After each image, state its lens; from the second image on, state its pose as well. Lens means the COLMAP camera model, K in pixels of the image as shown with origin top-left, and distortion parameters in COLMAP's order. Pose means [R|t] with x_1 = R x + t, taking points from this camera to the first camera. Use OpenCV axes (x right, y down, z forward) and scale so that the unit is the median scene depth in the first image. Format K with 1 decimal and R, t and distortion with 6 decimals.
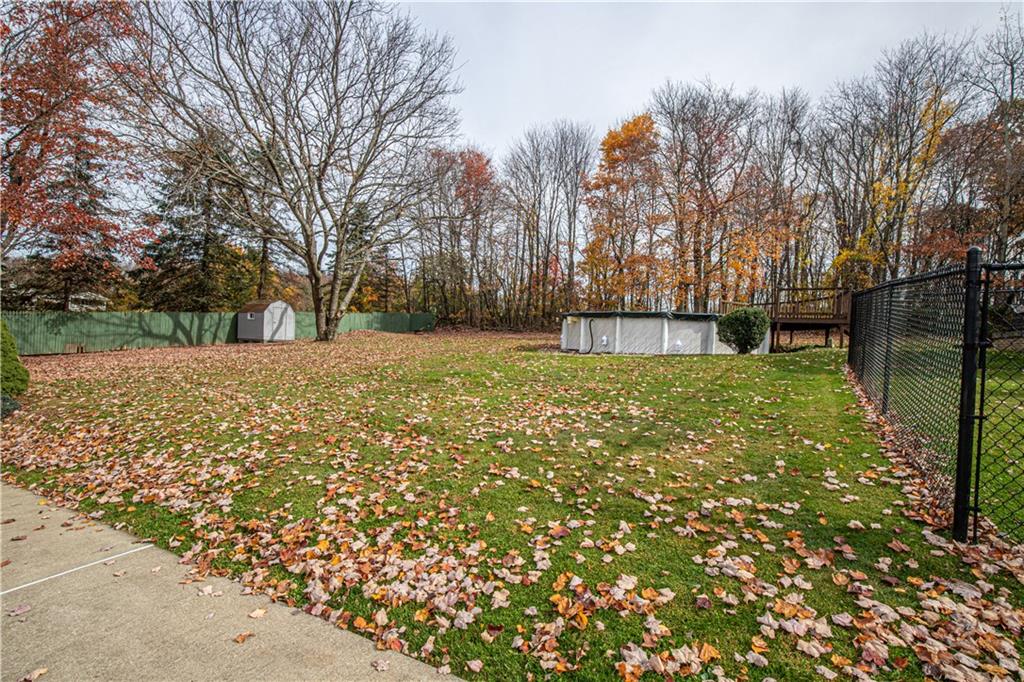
lens RADIAL K [[471.2, 0, 514.7], [0, 471.2, 347.1], [0, 0, 1]] dist [-0.047409, 0.012268]
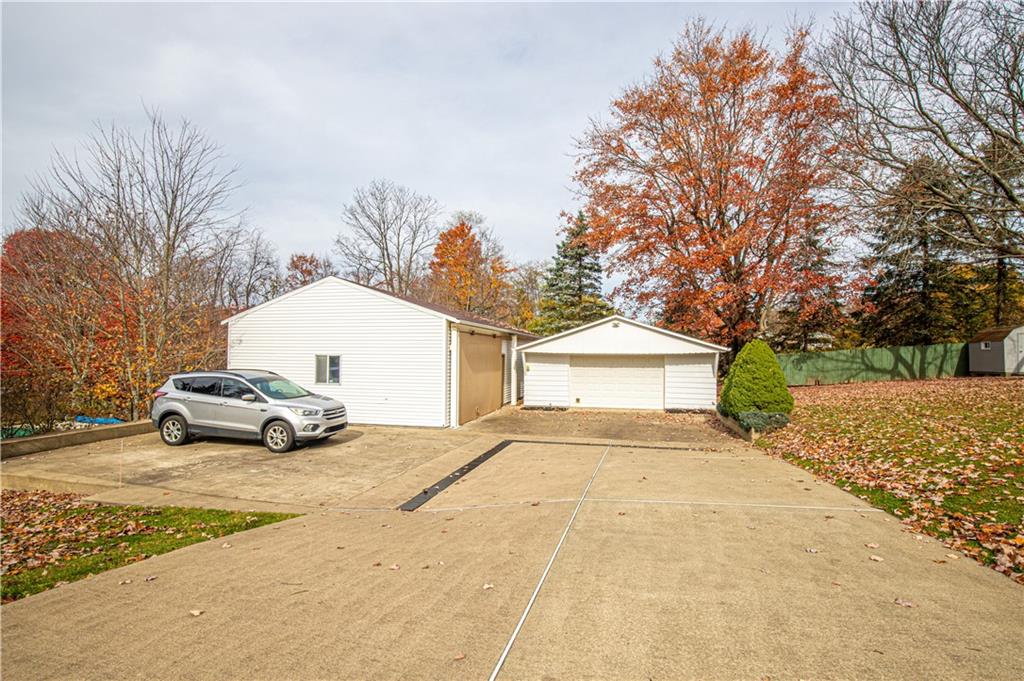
lens RADIAL K [[471.2, 0, 514.7], [0, 471.2, 346.6], [0, 0, 1]] dist [-0.047409, 0.012268]
pose [[0.238086, -0.062828, -0.969210, 0.097716], [-0.007344, 0.997761, -0.066483, -0.002628], [0.971216, 0.022946, 0.237091, -0.129526]]
